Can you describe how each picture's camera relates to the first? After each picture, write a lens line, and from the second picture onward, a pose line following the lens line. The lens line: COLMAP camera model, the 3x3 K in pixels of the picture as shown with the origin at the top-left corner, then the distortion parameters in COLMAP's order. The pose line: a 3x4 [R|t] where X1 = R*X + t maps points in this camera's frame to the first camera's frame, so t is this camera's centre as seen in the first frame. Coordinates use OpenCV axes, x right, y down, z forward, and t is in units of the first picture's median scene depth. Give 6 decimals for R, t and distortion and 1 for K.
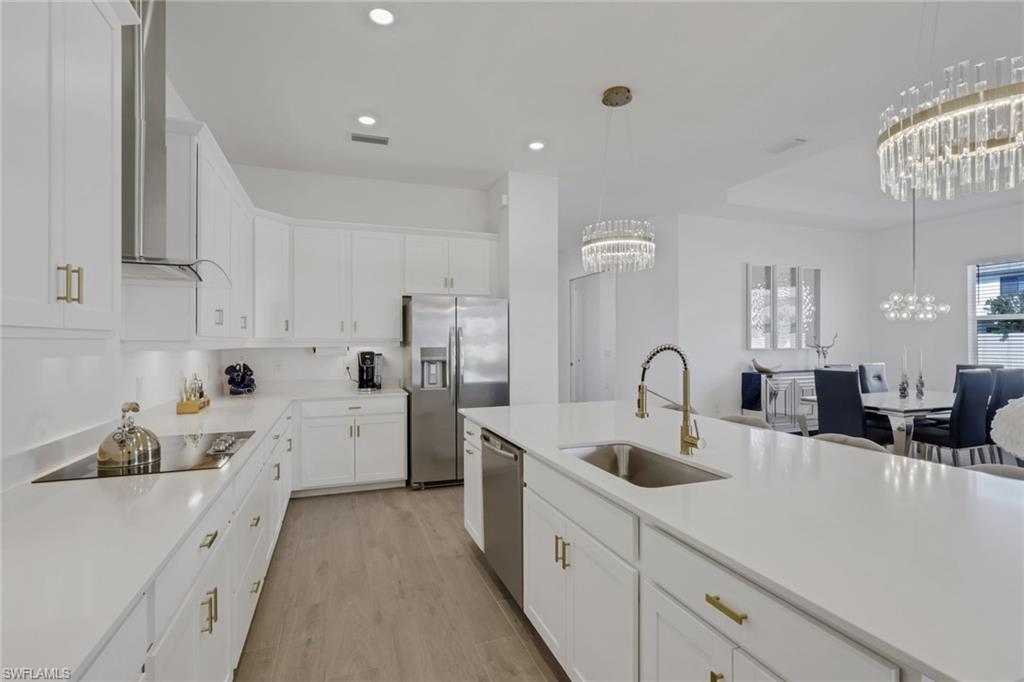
lens RADIAL K [[483.6, 0, 509.0], [0, 483.6, 337.6], [0, 0, 1]] dist [-0.002771, -0.000819]
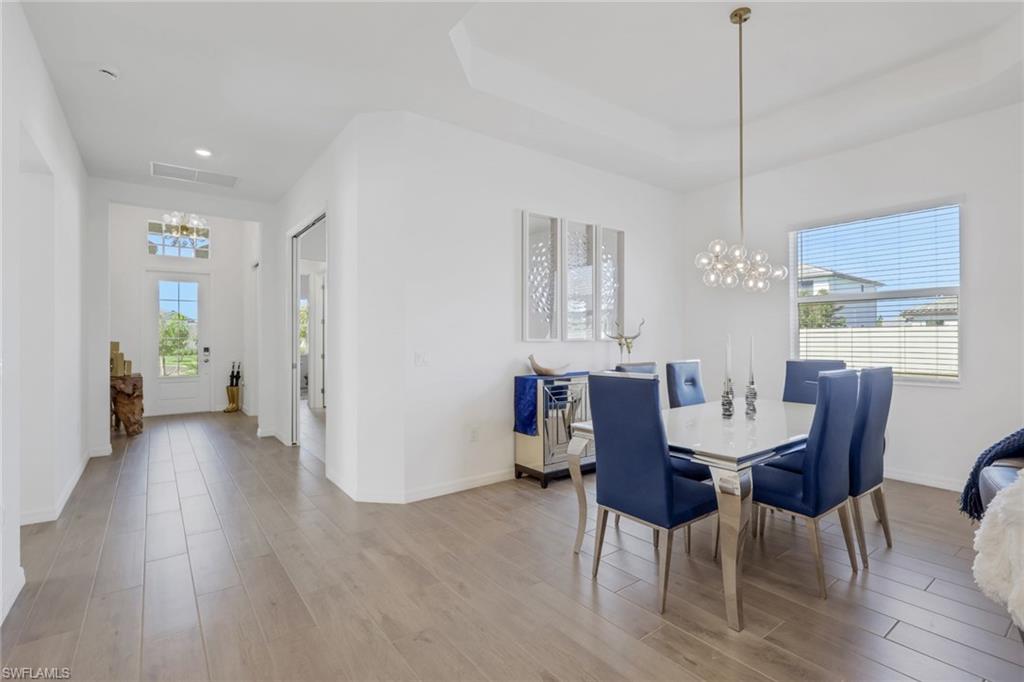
lens RADIAL K [[483.6, 0, 509.0], [0, 483.6, 337.6], [0, 0, 1]] dist [-0.002771, -0.000819]
pose [[0.957838, -0.000777, 0.287309, 0.346974], [-0.000116, 0.999995, 0.003089, 0.021852], [-0.287310, -0.002992, 0.957833, 0.453725]]
